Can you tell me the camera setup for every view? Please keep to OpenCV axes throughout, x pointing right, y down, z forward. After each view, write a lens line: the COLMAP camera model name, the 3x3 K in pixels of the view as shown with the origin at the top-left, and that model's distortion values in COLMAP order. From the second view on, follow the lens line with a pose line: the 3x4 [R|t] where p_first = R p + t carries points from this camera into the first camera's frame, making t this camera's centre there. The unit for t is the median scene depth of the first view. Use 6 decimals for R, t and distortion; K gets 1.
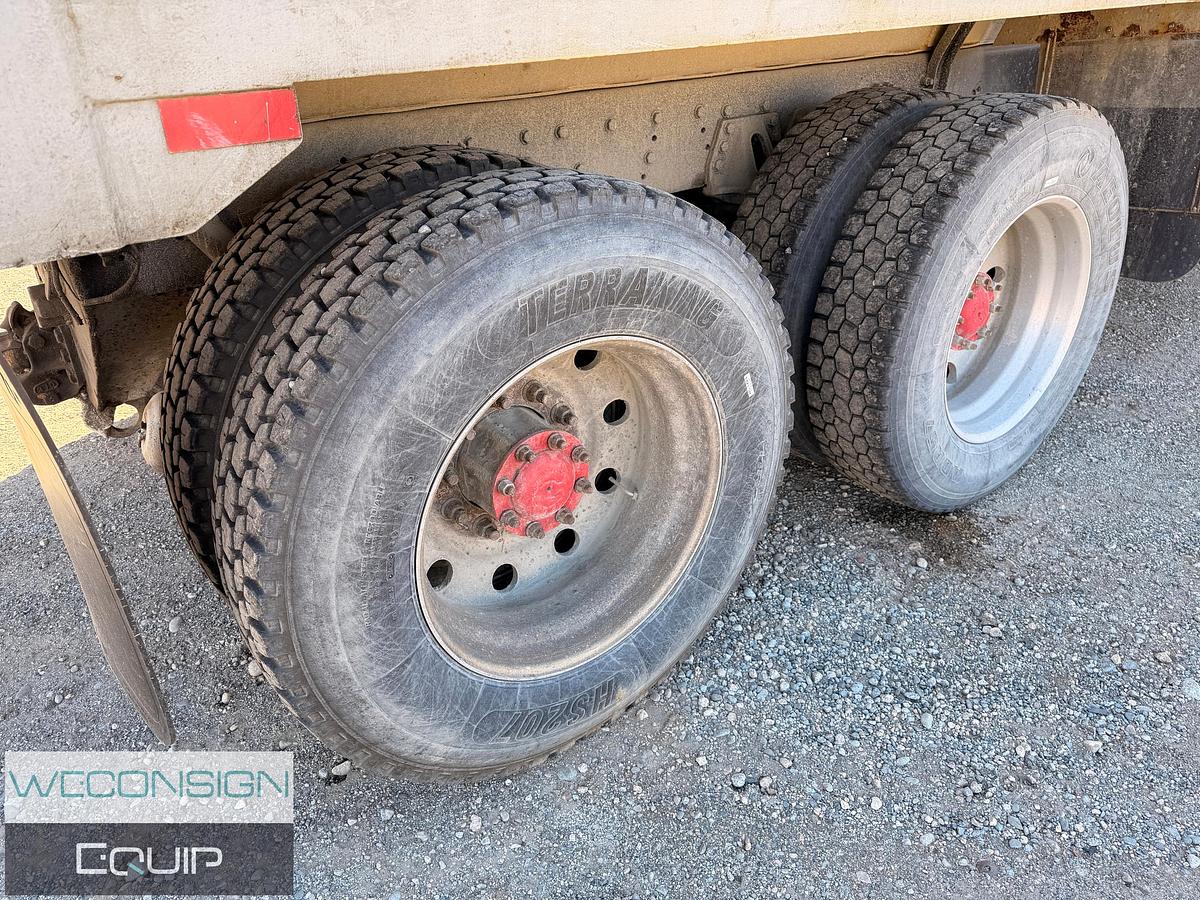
lens RADIAL K [[840.6, 0, 599.0], [0, 840.6, 447.9], [0, 0, 1]] dist [0.075534, -0.090977]
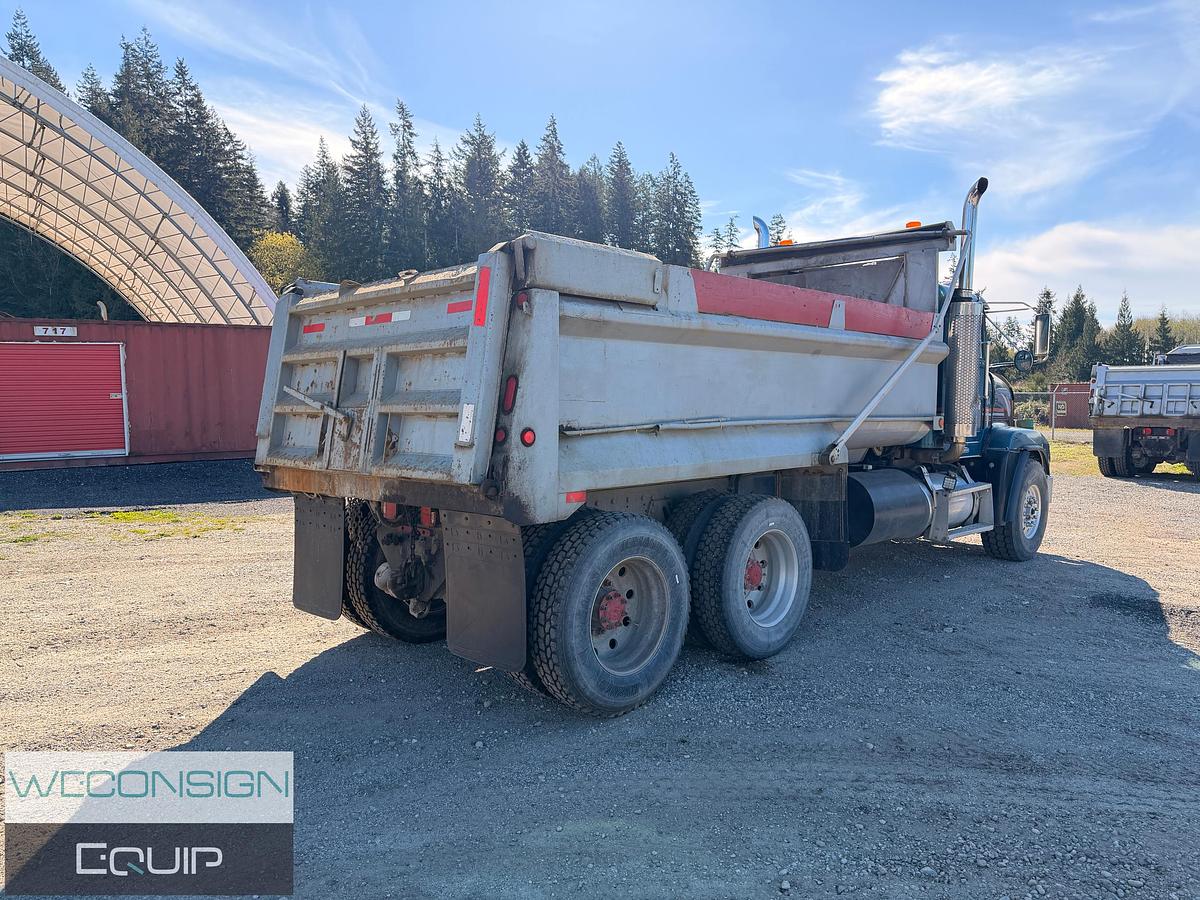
lens RADIAL K [[840.6, 0, 587.9], [0, 840.6, 450.7], [0, 0, 1]] dist [0.075534, -0.090977]
pose [[0.989501, 0.029588, 0.141466, -0.504323], [0.032690, 0.907632, -0.418491, 0.658867], [-0.140781, 0.418722, 0.897136, -1.625740]]
